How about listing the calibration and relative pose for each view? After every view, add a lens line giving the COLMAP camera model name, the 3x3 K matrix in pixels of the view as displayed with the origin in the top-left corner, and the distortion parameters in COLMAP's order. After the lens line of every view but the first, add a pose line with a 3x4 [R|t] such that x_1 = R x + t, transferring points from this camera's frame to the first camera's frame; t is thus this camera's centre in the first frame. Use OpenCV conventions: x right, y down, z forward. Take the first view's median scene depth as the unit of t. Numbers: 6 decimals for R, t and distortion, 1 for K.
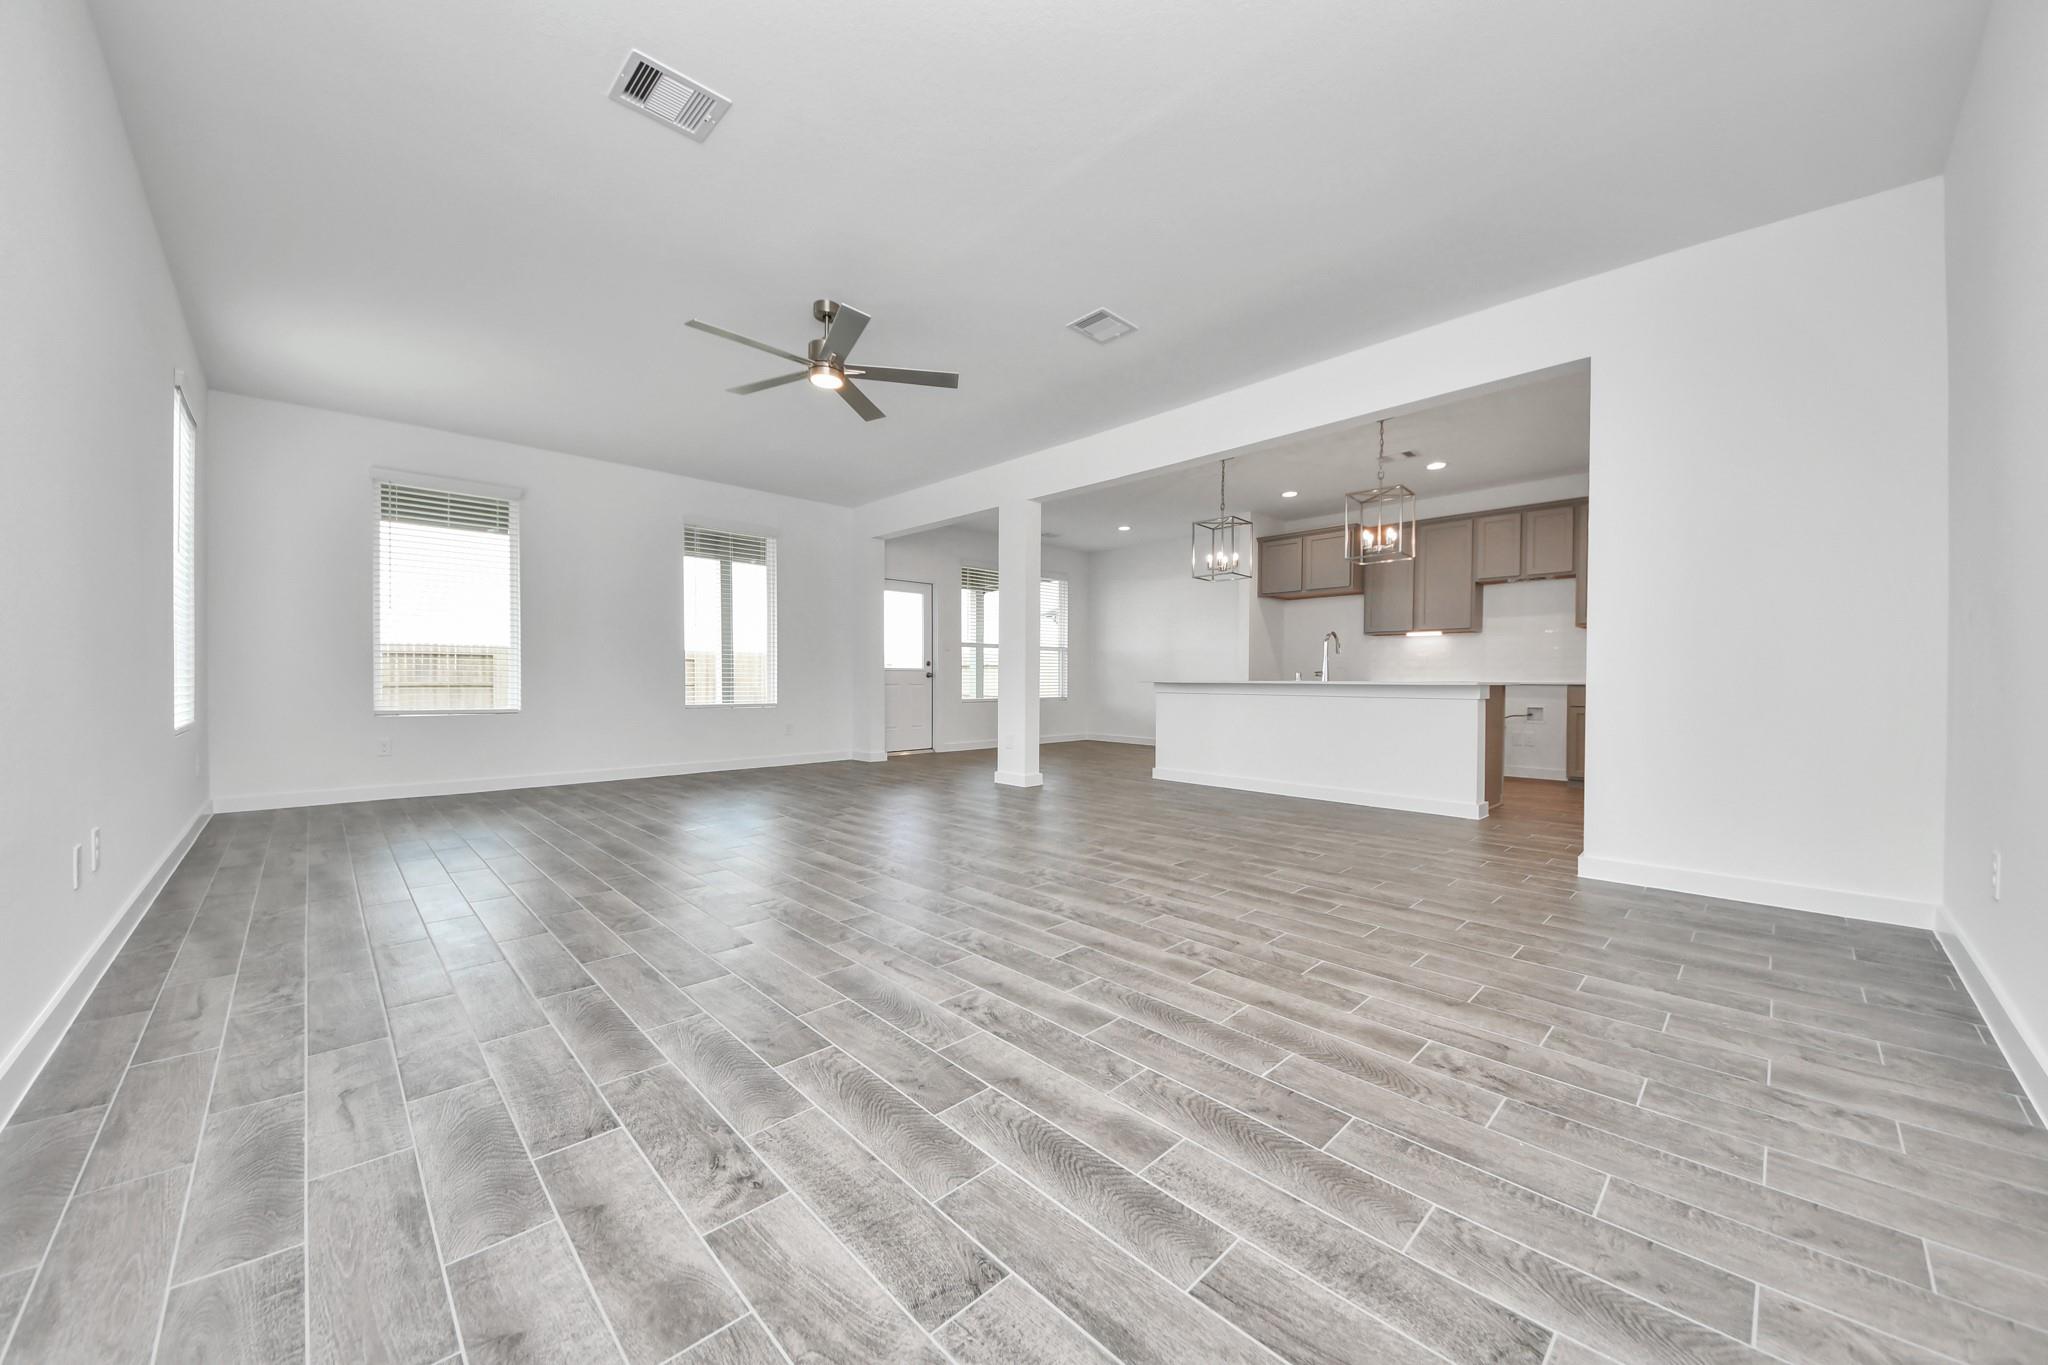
lens RADIAL K [[747.3, 0, 991.9], [0, 747.3, 683.6], [0, 0, 1]] dist [-0.007765, -0.003599]
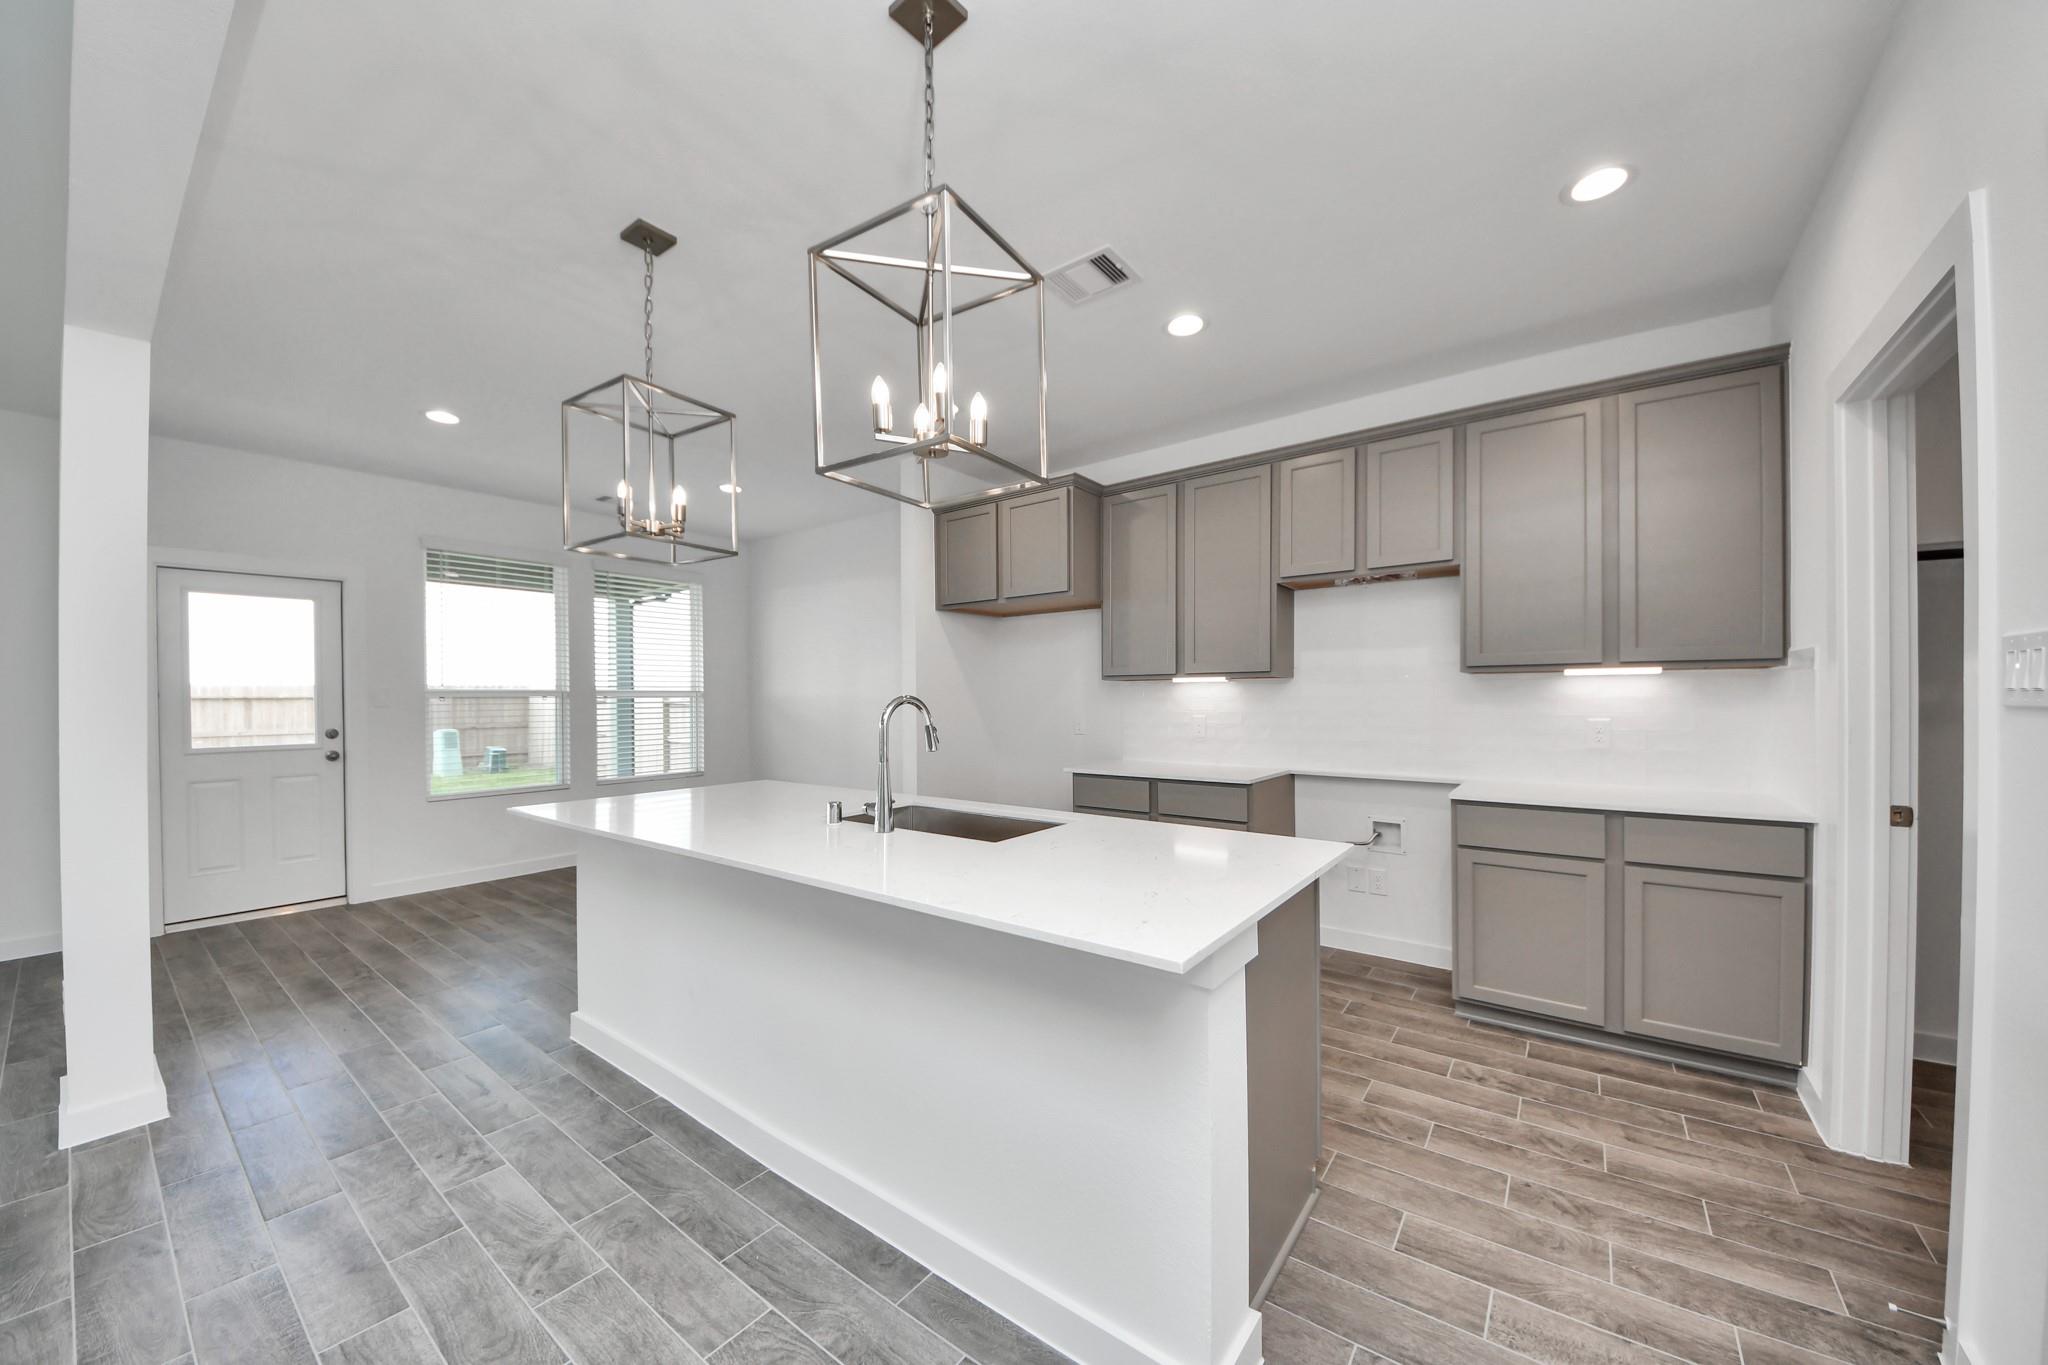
lens RADIAL K [[747.3, 0, 1007.2], [0, 747.3, 693.0], [0, 0, 1]] dist [-0.007765, -0.003599]
pose [[0.985098, -0.011009, 0.171643, 0.347716], [0.012434, 0.999897, -0.007232, -0.054906], [-0.171546, 0.009259, 0.985133, 0.485449]]
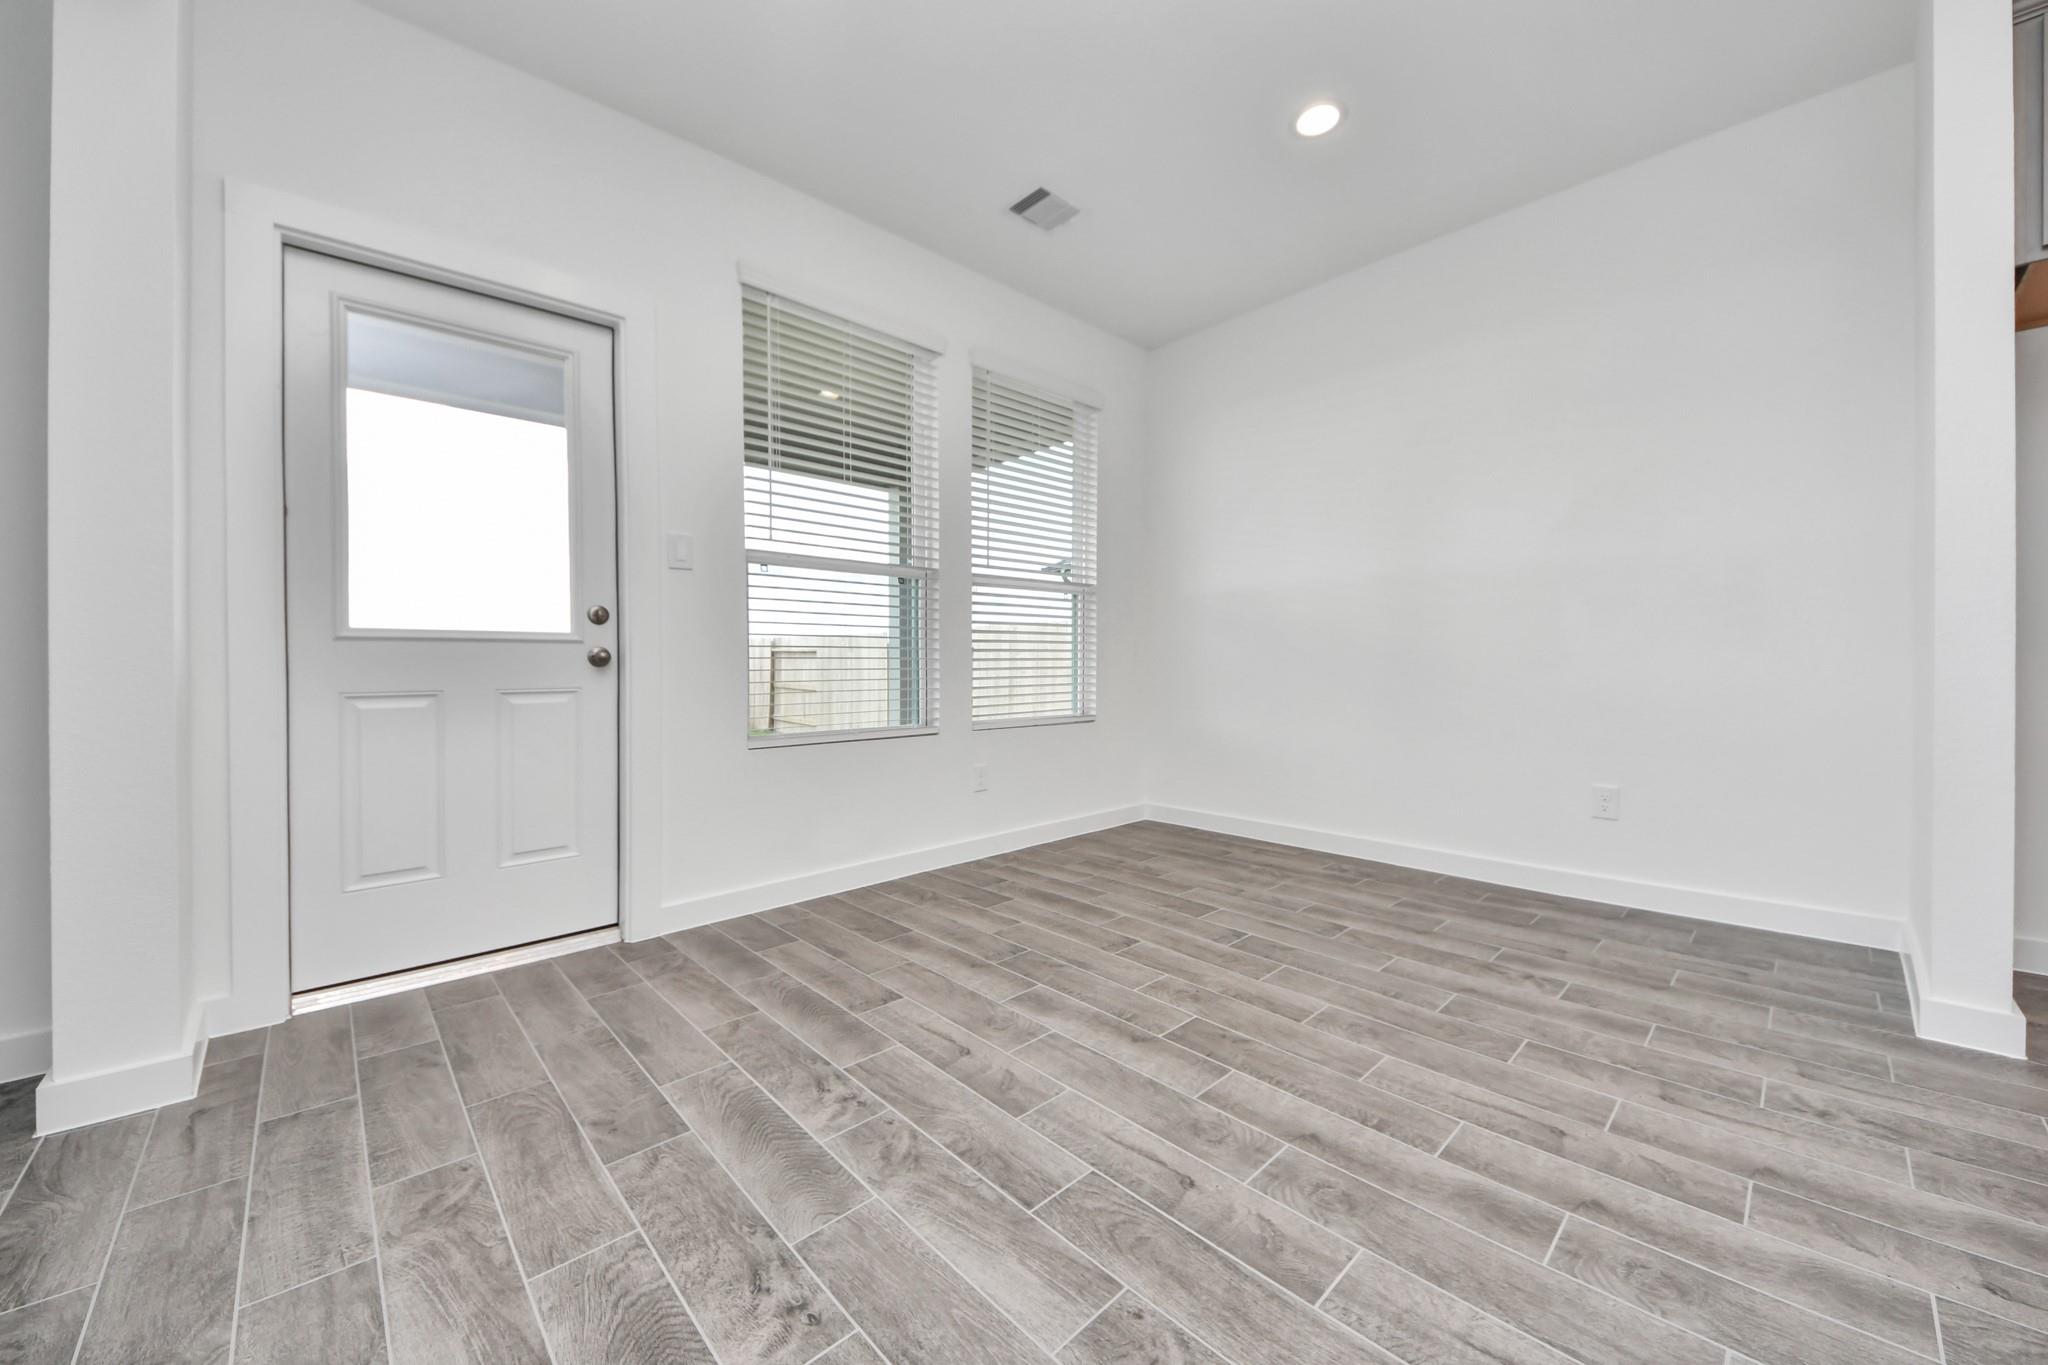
lens RADIAL K [[747.3, 0, 1007.8], [0, 747.3, 664.4], [0, 0, 1]] dist [-0.007765, -0.003599]
pose [[0.999838, -0.017844, -0.002495, 0.078895], [0.017820, 0.999797, -0.009406, -0.004902], [0.002662, 0.009360, 0.999953, 0.864960]]
